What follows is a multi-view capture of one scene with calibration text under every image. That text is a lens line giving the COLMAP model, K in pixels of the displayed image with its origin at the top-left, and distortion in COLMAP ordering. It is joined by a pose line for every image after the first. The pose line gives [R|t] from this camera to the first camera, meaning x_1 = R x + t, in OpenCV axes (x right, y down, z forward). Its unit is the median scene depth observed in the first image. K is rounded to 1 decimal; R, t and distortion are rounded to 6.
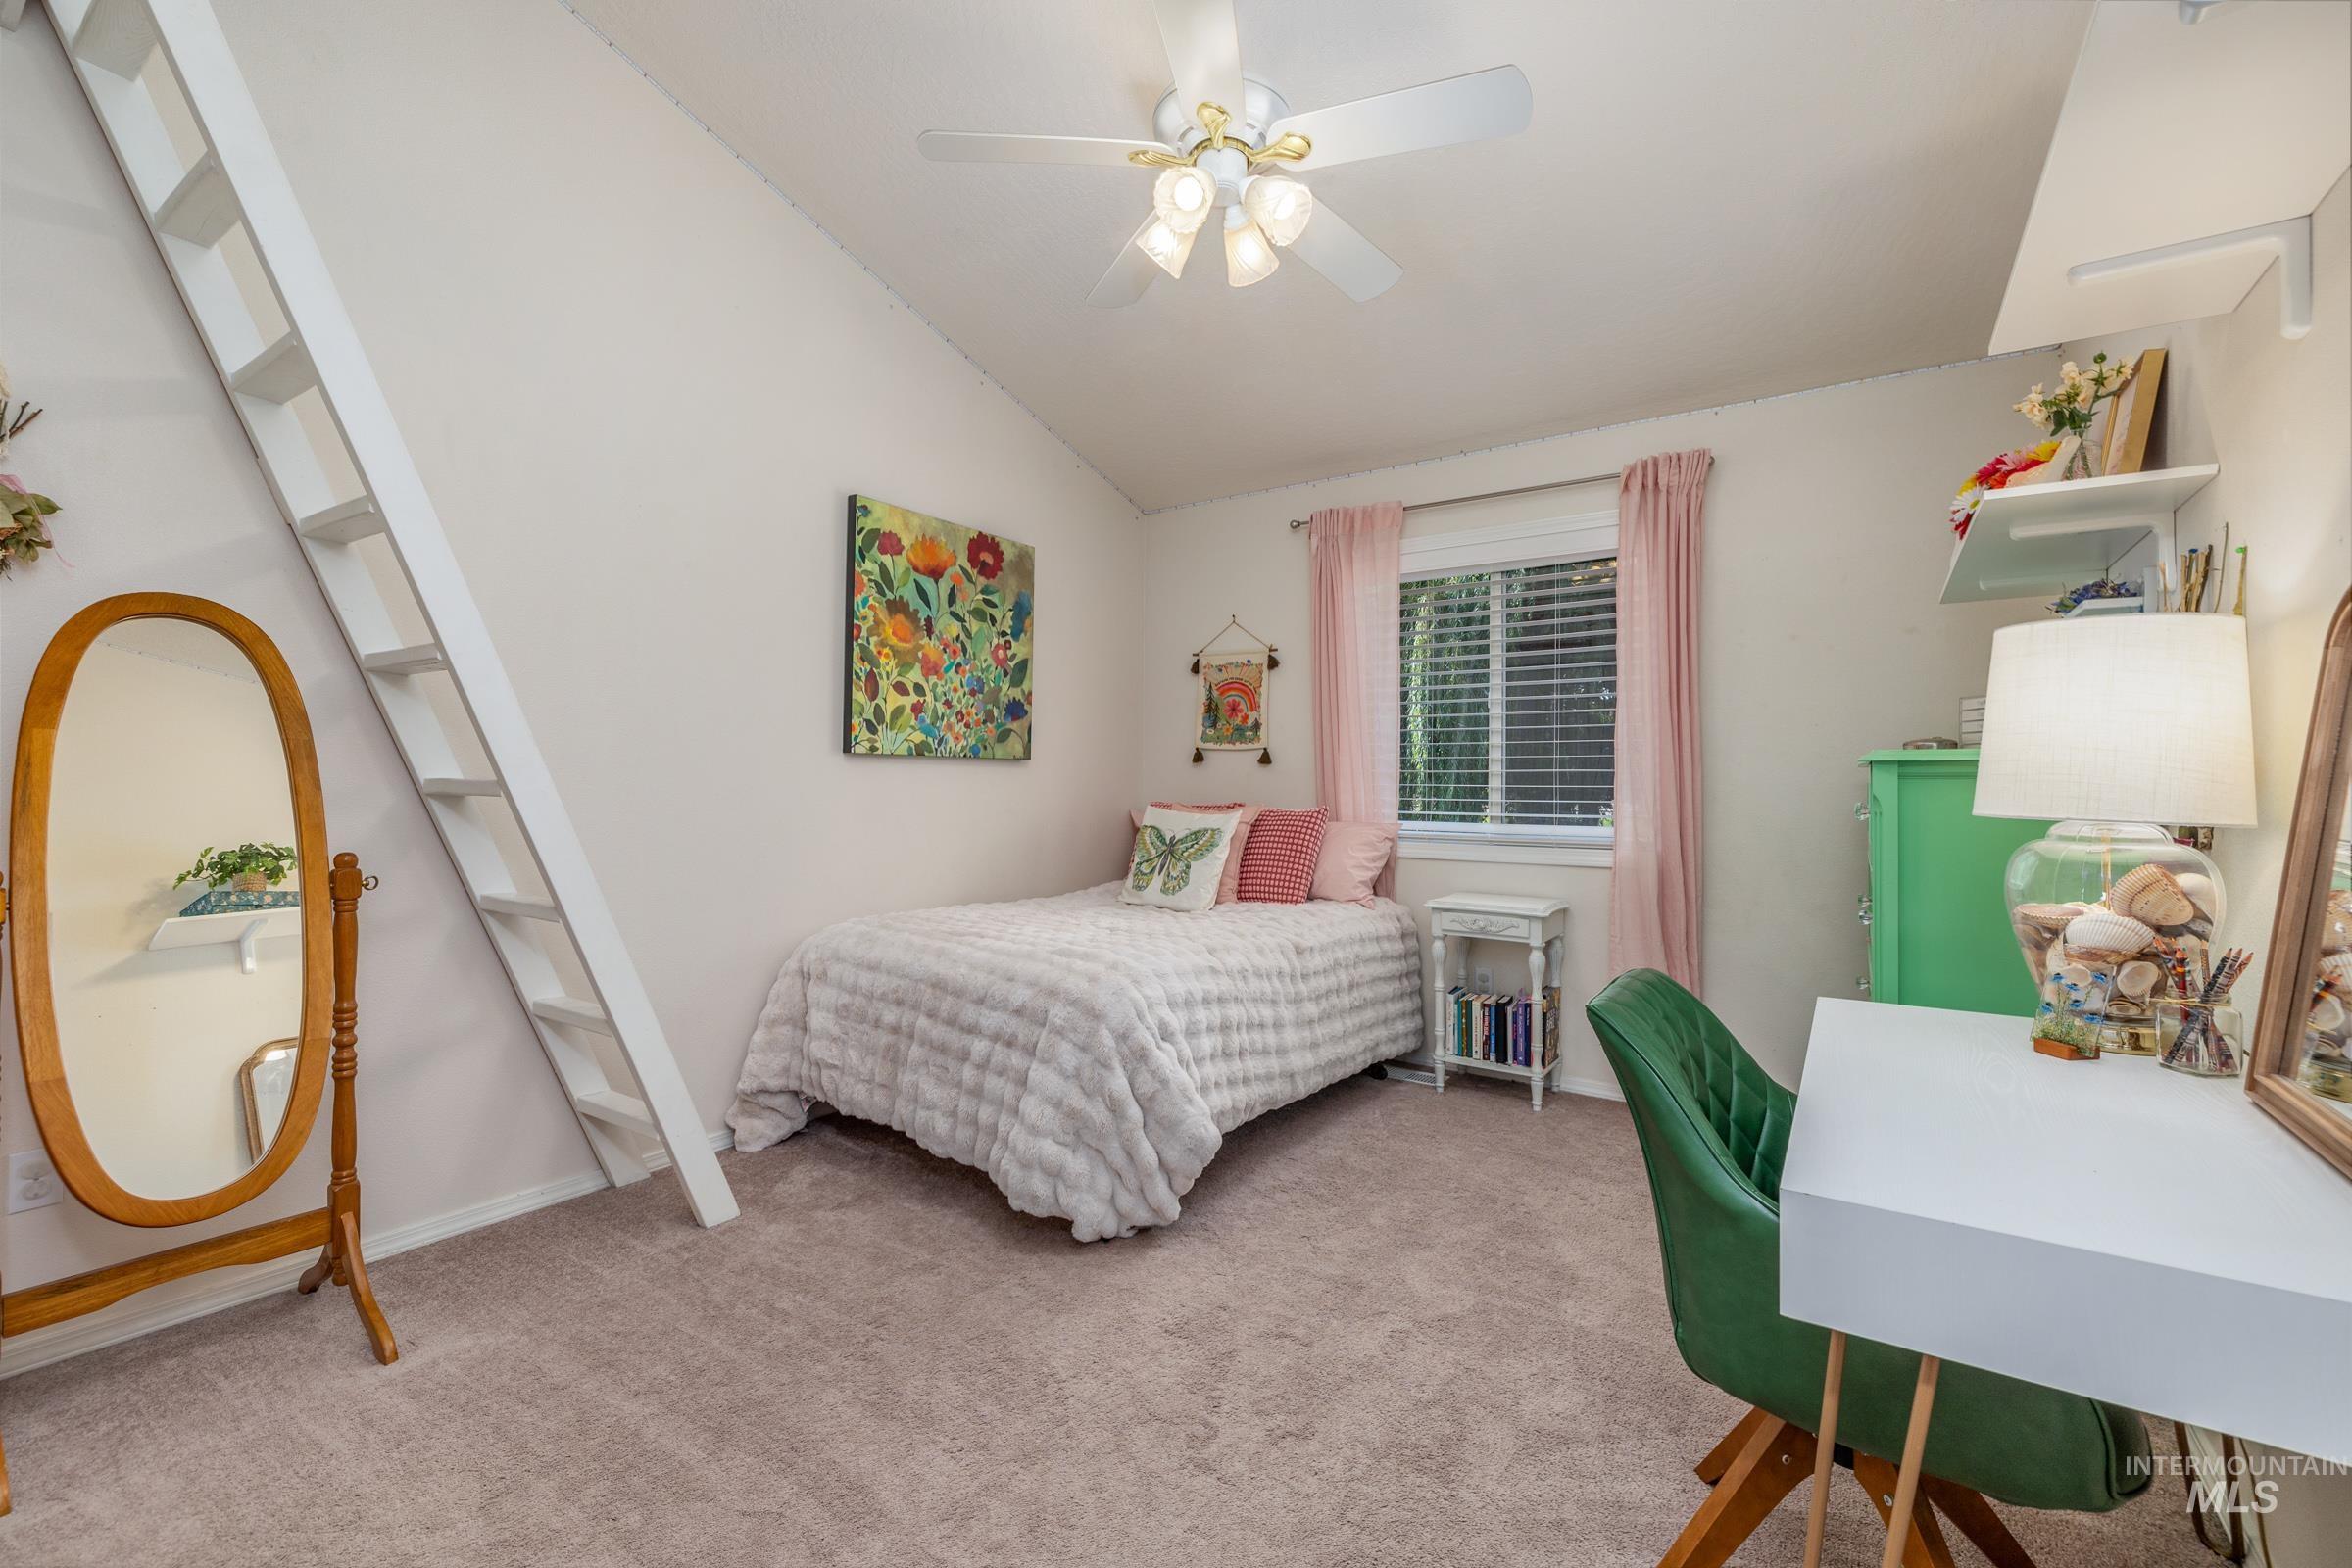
lens RADIAL K [[989.9, 0, 1182.1], [0, 989.9, 785.6], [0, 0, 1]] dist [0.000688, 0.000406]
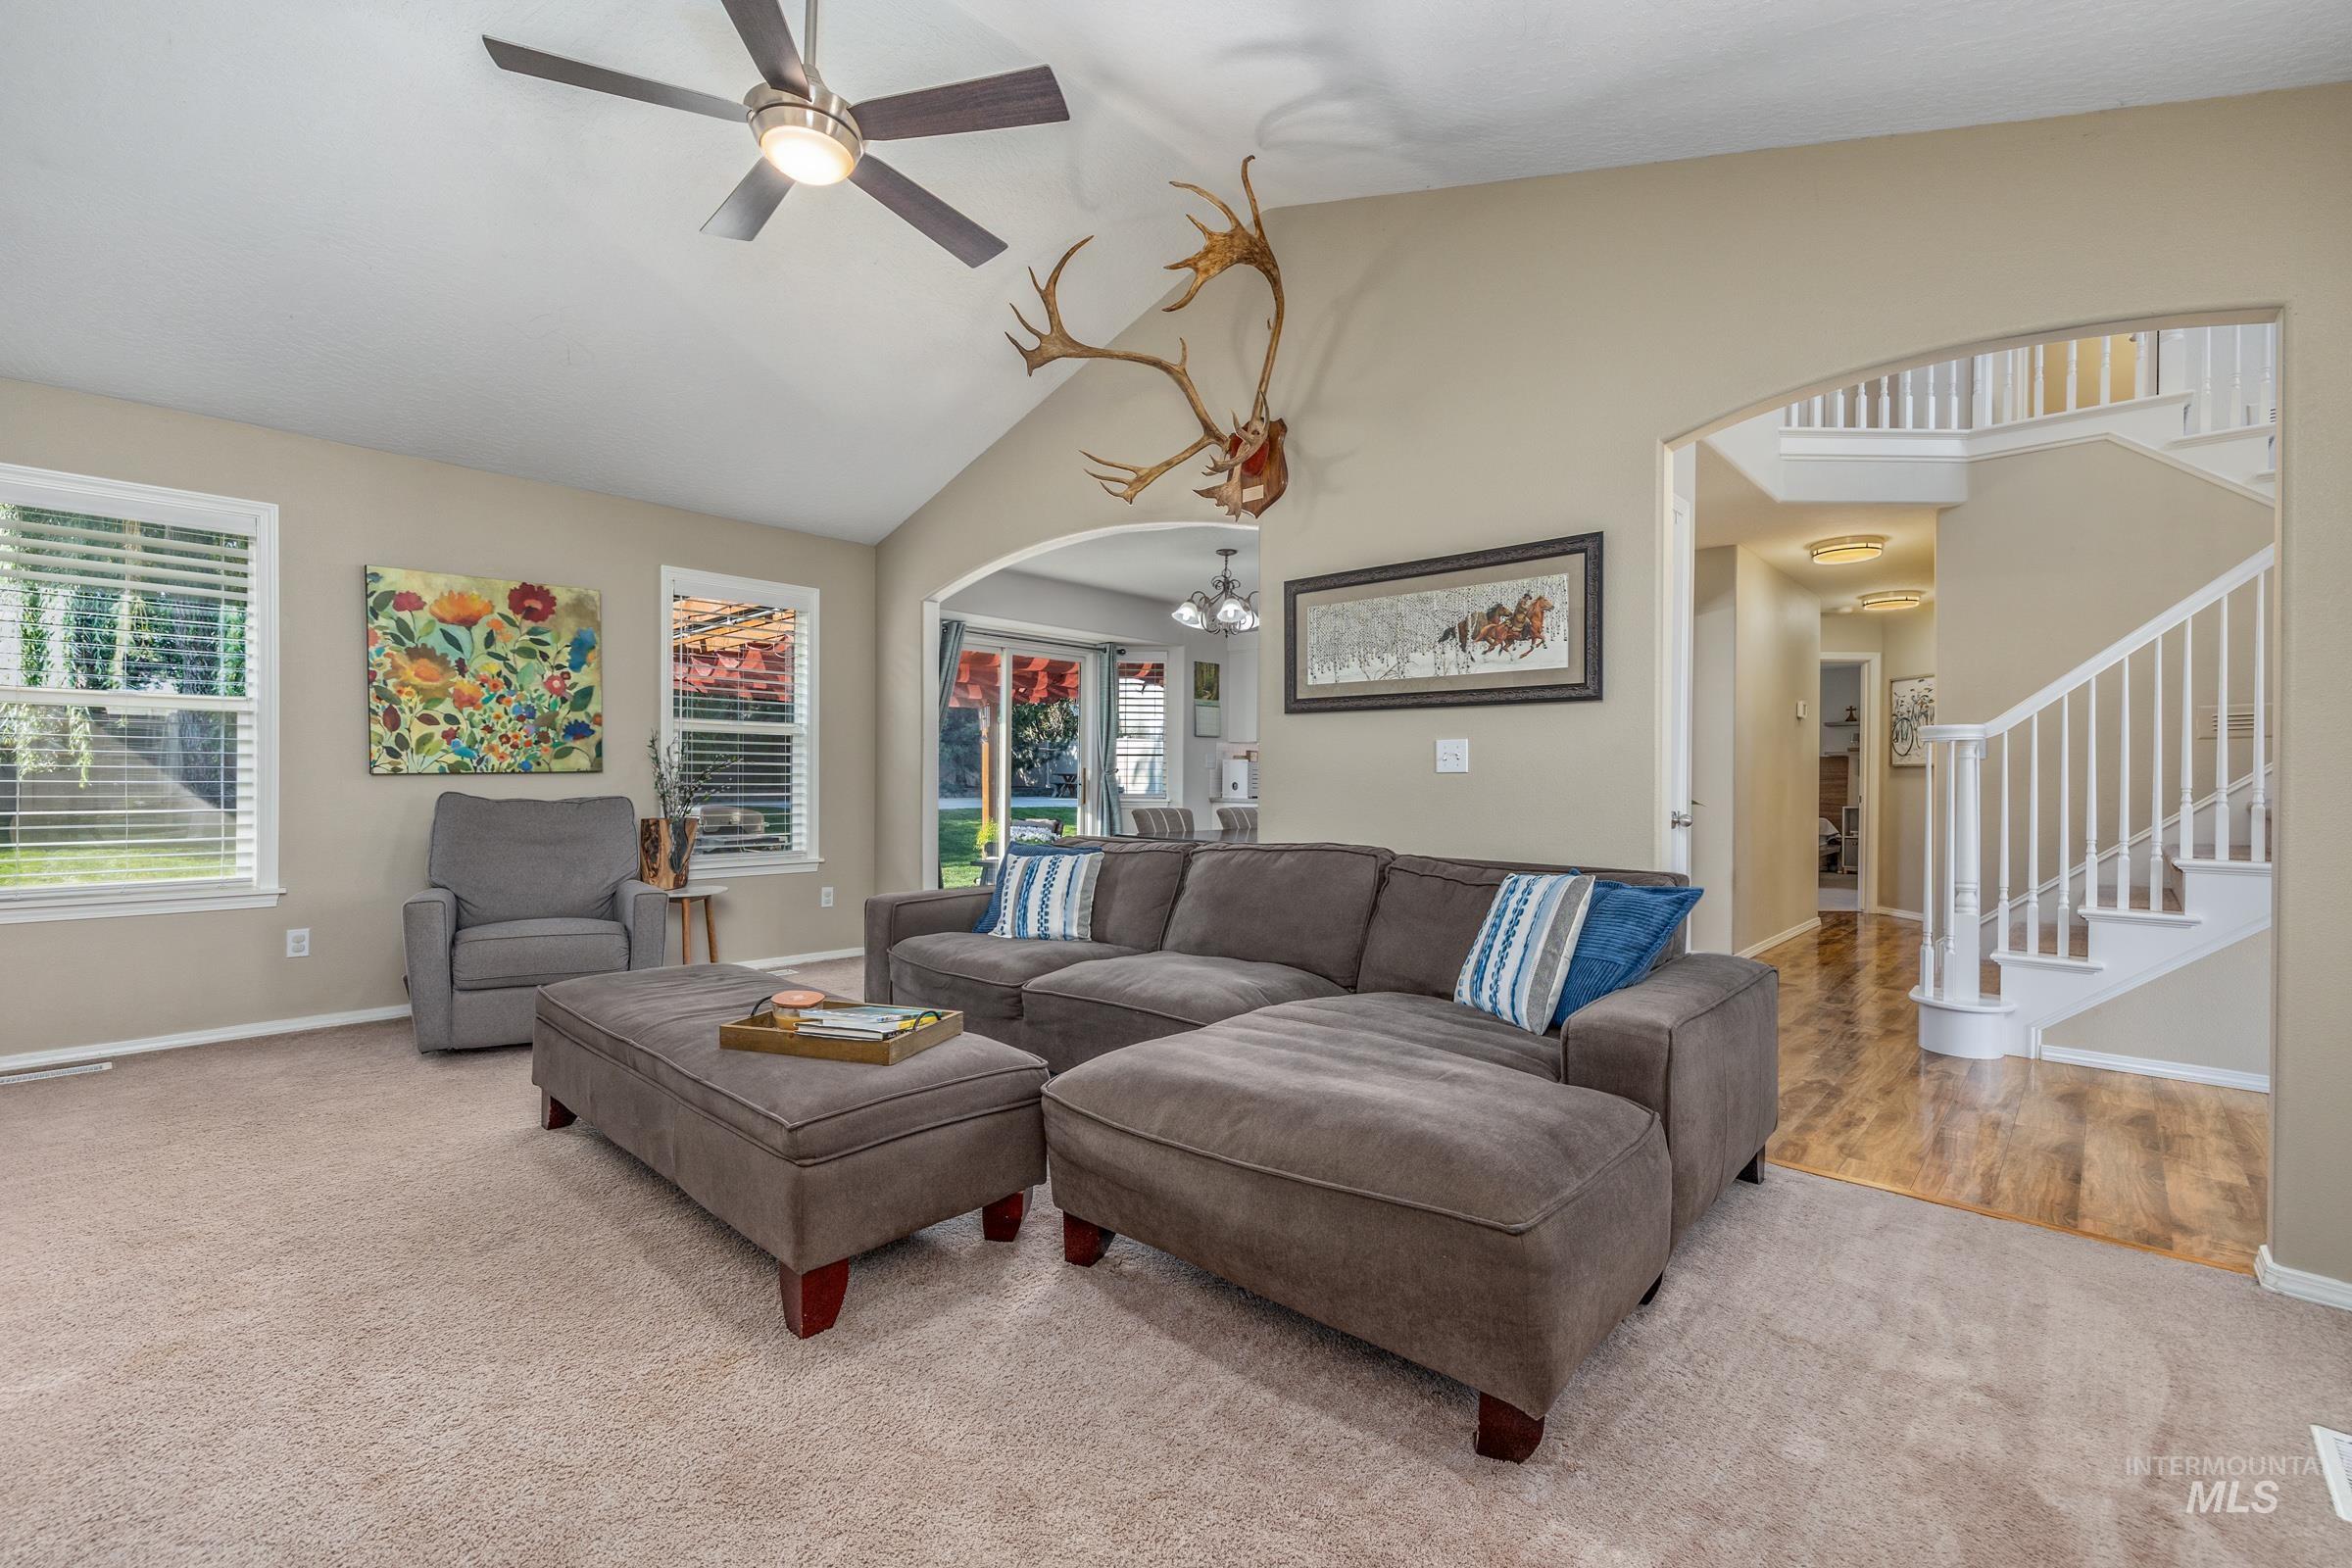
lens RADIAL K [[989.9, 0, 1183.7], [0, 989.9, 788.7], [0, 0, 1]] dist [0.000688, 0.000406]
pose [[0.987727, -0.000083, -0.156191, 0.801131], [0.005885, 0.999310, 0.036684, -0.050419], [0.156080, -0.037153, 0.987045, -0.062969]]
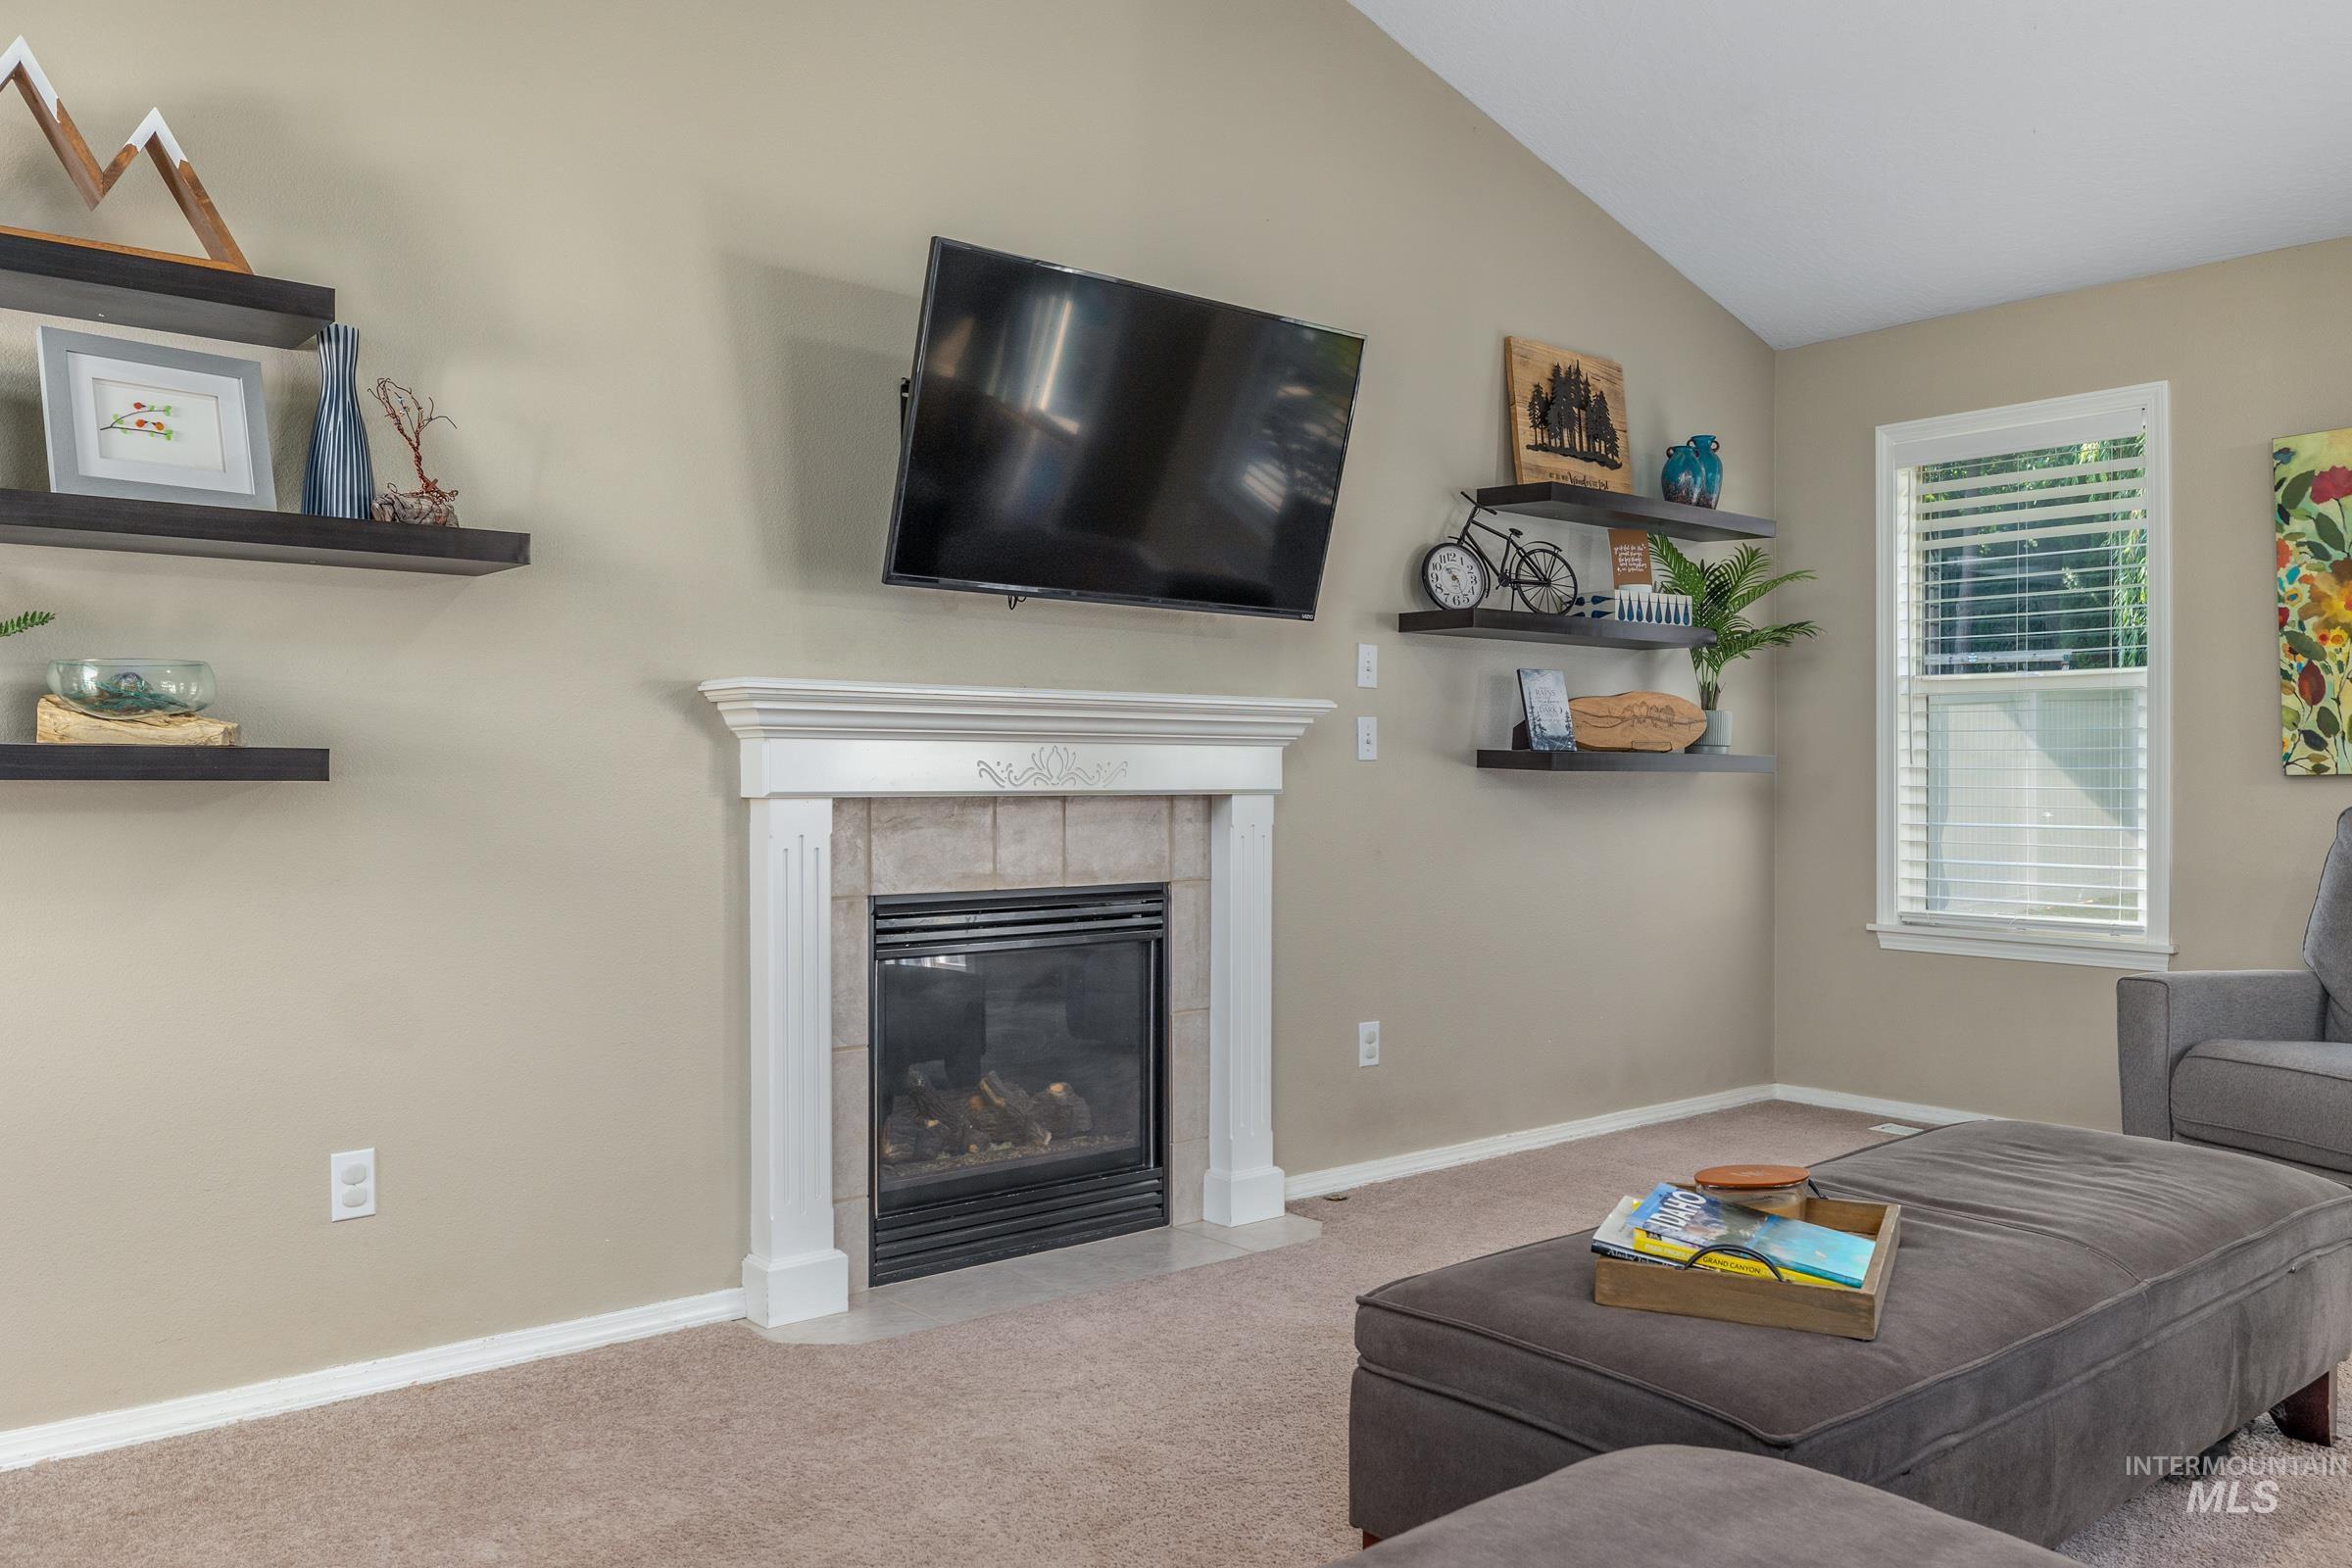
lens RADIAL K [[1781.8, 0, 1170.3], [0, 1781.8, 772.3], [0, 0, 1]] dist [-0.000061, 0.000617]
pose [[-0.274609, -0.008672, -0.961517, 1.130132], [0.023915, 0.999588, -0.015845, -0.032340], [0.961259, -0.027346, -0.274289, 0.509008]]
